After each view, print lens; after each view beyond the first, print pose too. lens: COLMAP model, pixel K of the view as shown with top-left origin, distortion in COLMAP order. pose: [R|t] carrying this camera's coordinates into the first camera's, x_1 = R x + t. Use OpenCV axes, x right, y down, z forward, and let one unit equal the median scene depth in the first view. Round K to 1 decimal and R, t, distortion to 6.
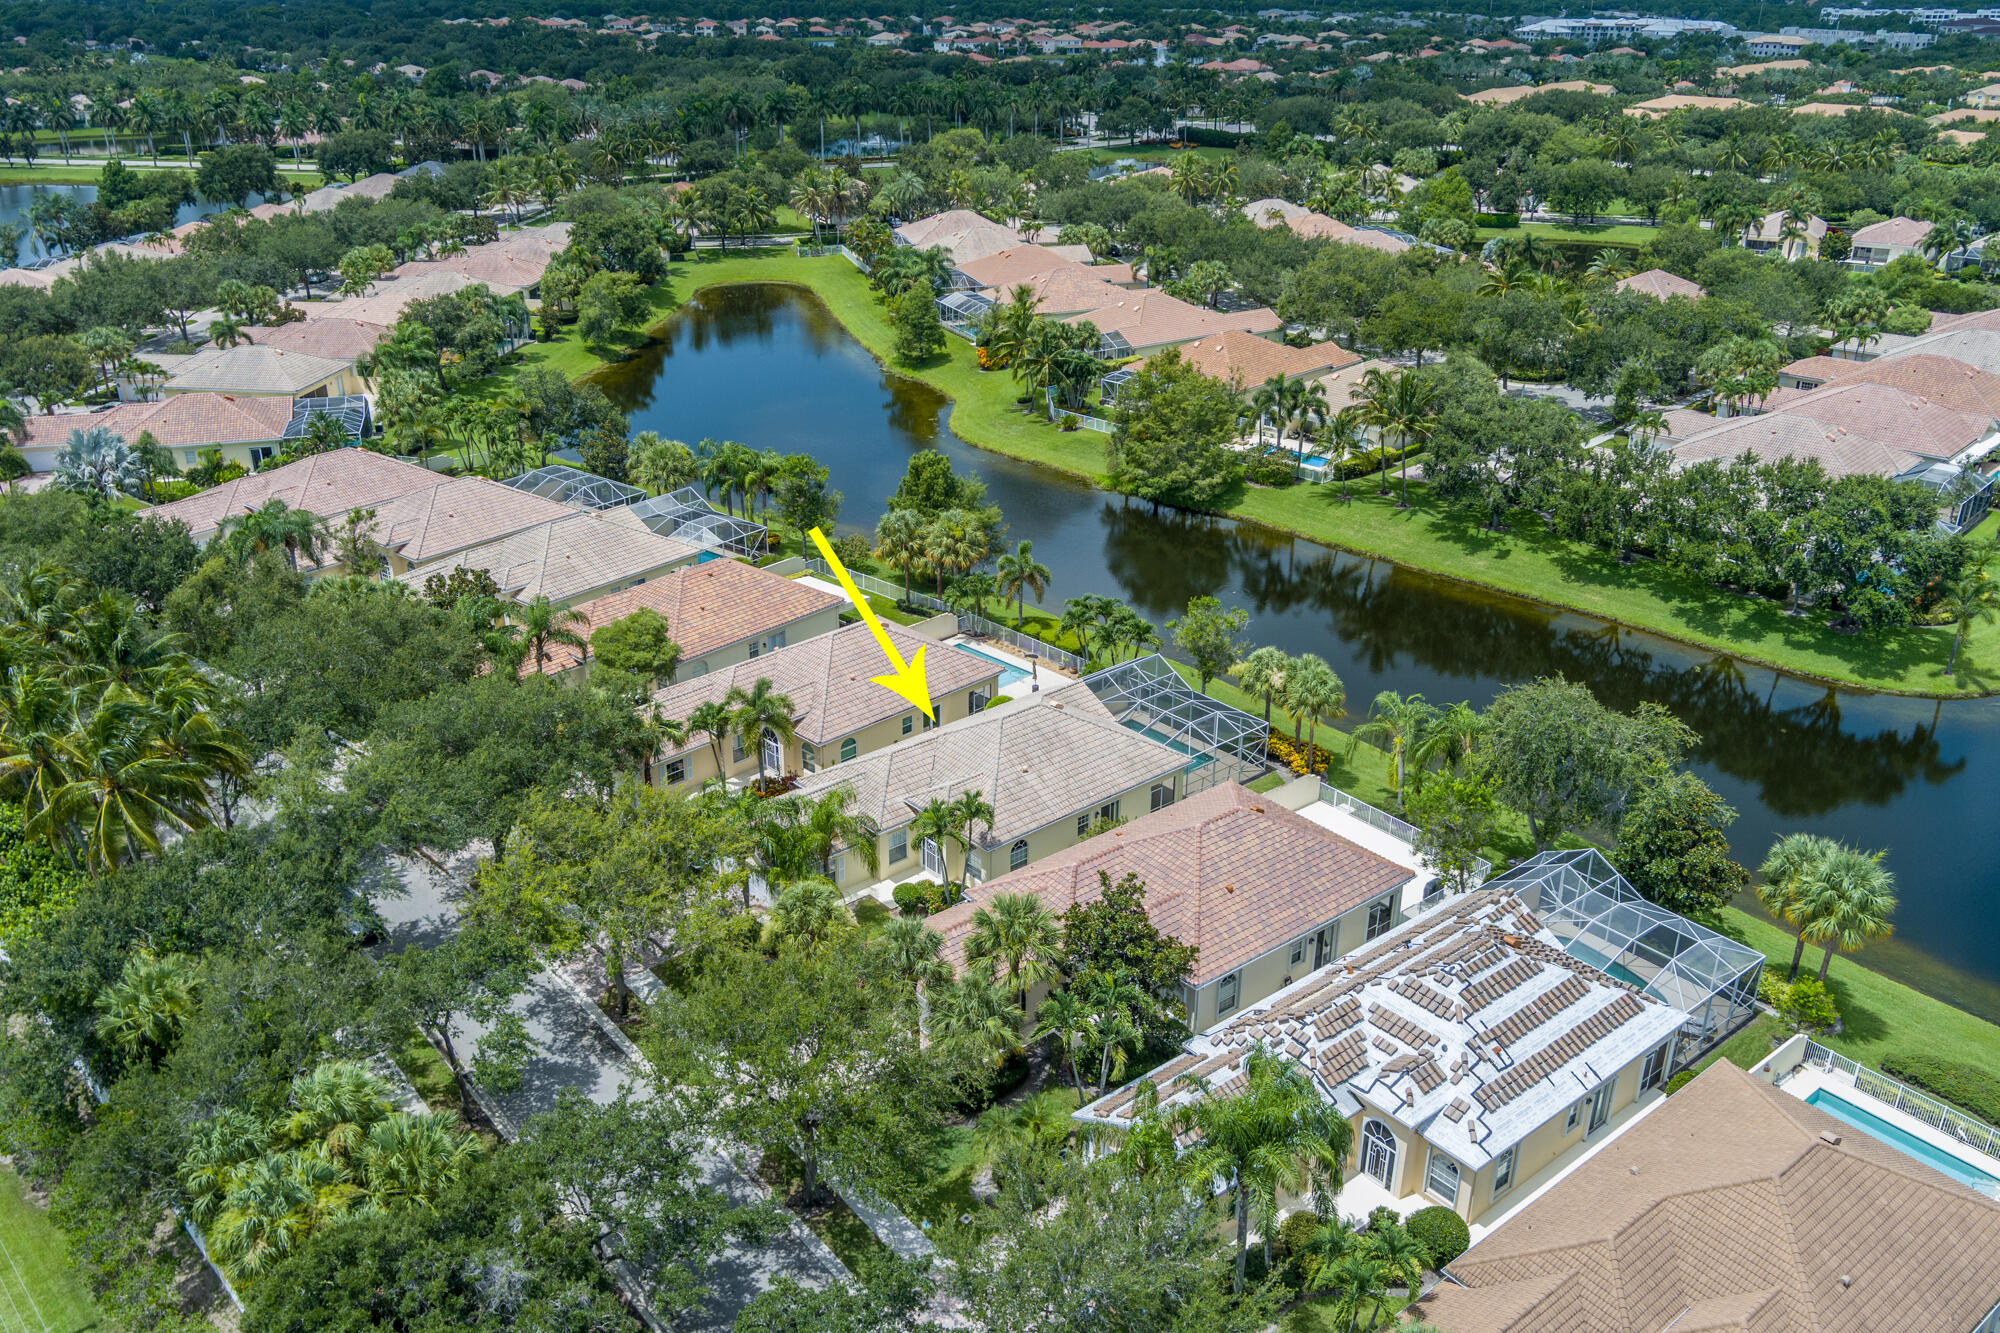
lens RADIAL K [[1598.9, 0, 1000.0], [0, 1598.9, 666.5], [0, 0, 1]] dist [-0.012597, 0.009575]
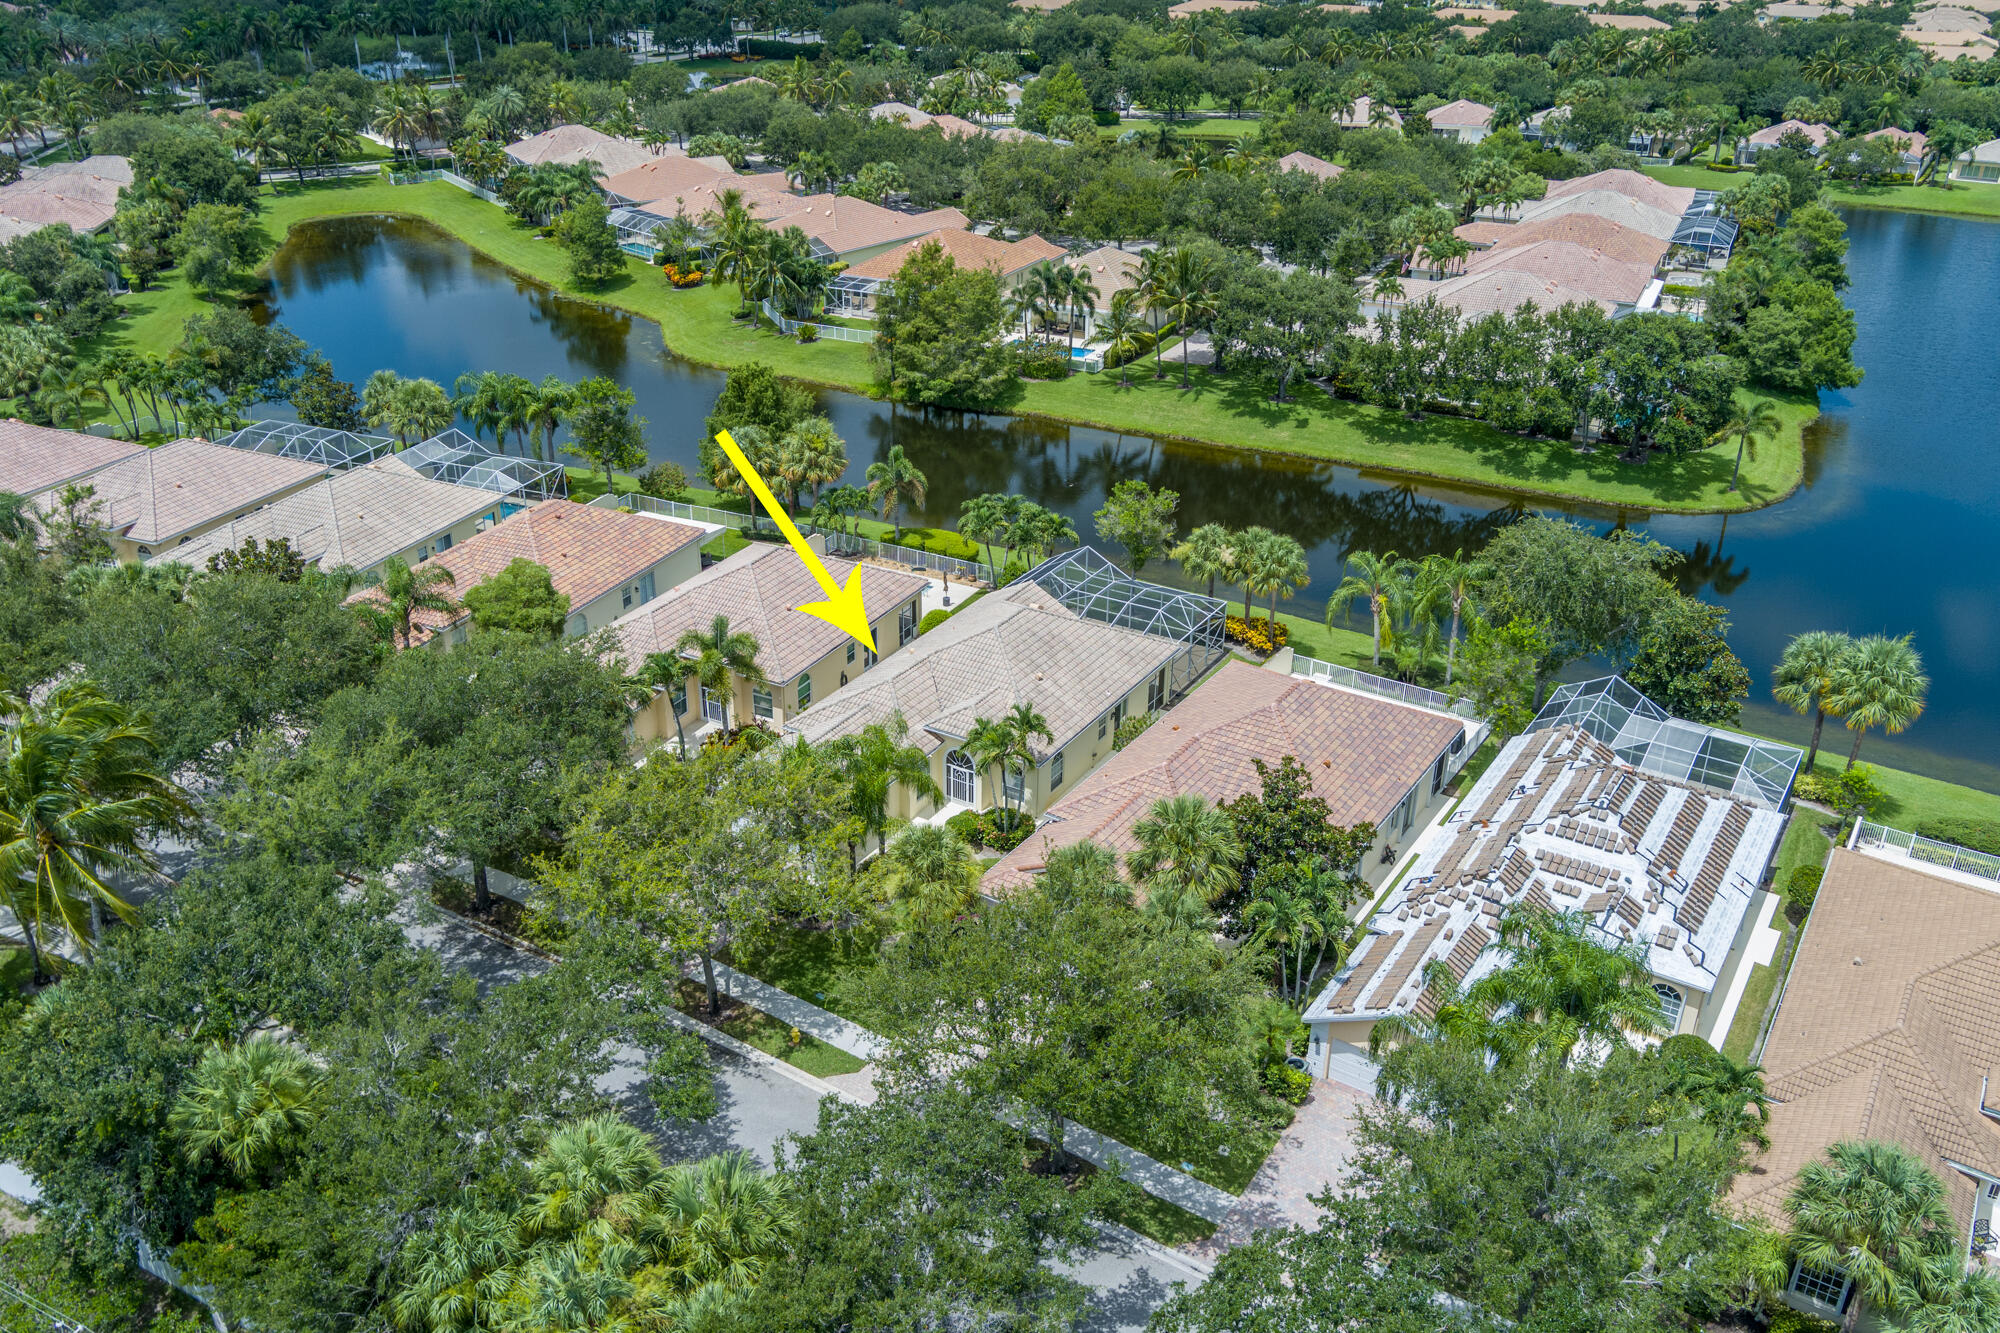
lens RADIAL K [[1598.9, 0, 1000.0], [0, 1598.9, 666.5], [0, 0, 1]] dist [-0.012597, 0.009575]
pose [[0.951880, -0.130423, 0.277334, -0.154796], [0.119246, 0.991235, 0.056870, 0.001893], [-0.282320, -0.021062, 0.959089, 0.071671]]
